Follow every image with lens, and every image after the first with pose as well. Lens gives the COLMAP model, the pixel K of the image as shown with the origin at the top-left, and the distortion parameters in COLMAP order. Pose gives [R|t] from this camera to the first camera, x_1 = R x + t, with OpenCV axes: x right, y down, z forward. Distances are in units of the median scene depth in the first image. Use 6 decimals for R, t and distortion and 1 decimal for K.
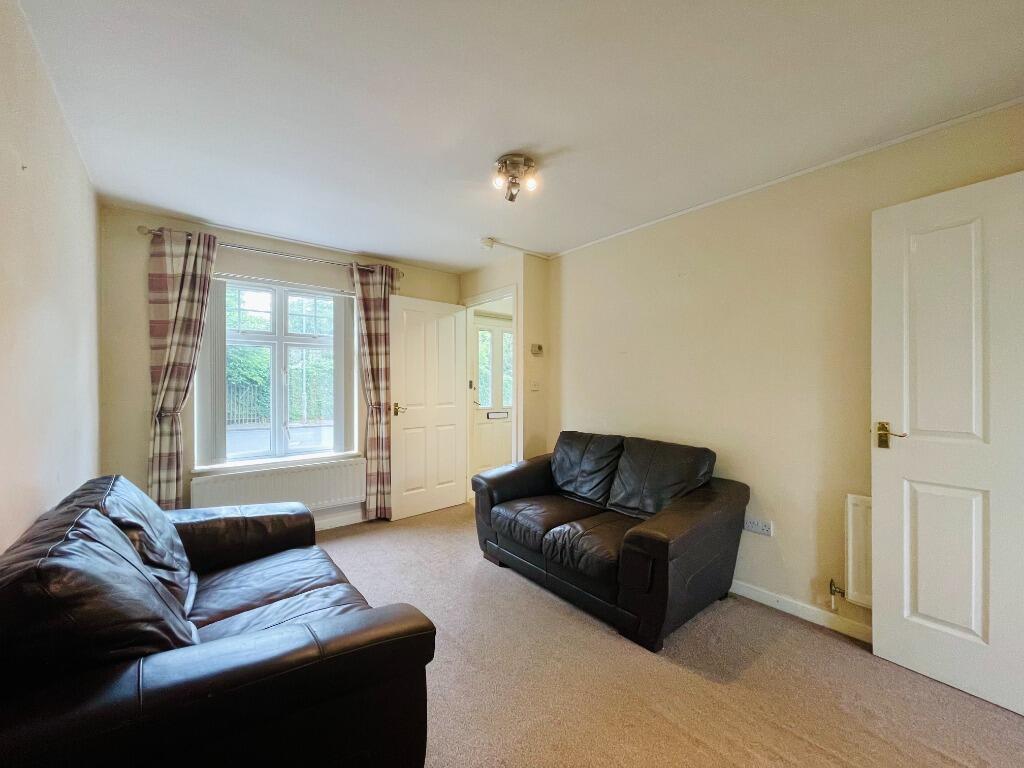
lens RADIAL K [[409.2, 0, 515.9], [0, 409.2, 382.2], [0, 0, 1]] dist [0.003611, 0.000439]
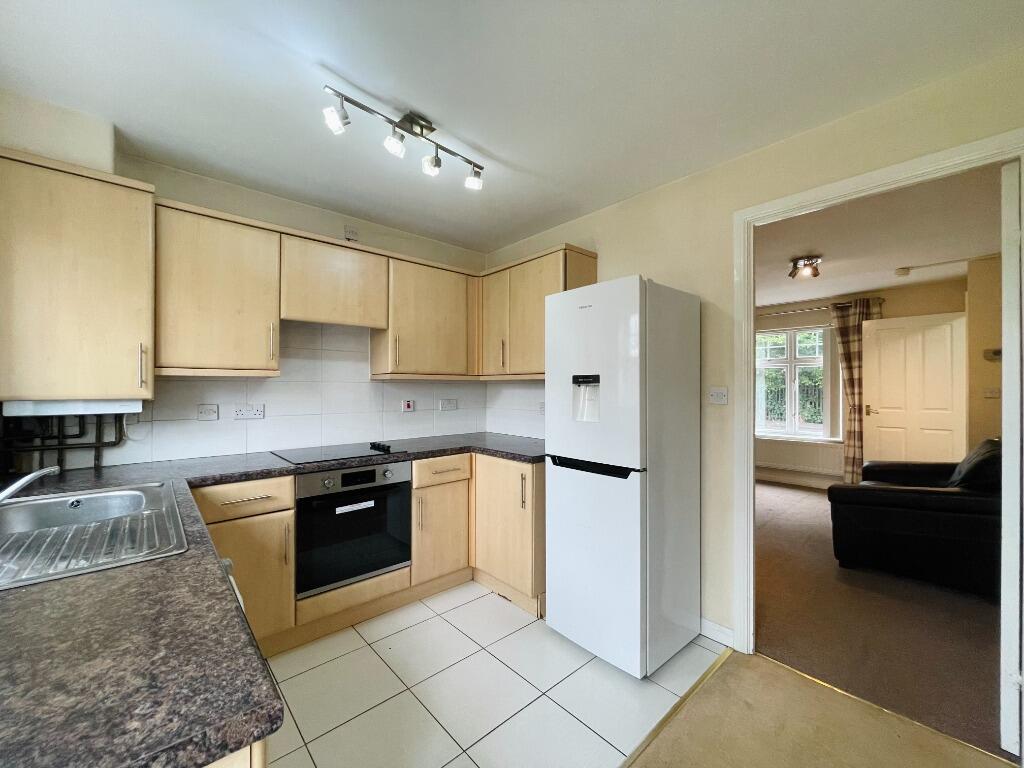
lens RADIAL K [[409.2, 0, 510.2], [0, 409.2, 386.0], [0, 0, 1]] dist [0.003611, 0.000439]
pose [[0.028239, -0.001185, -0.999600, 0.956074], [-0.000682, 0.999999, -0.001205, -0.006881], [0.999601, 0.000715, 0.028238, -0.146364]]
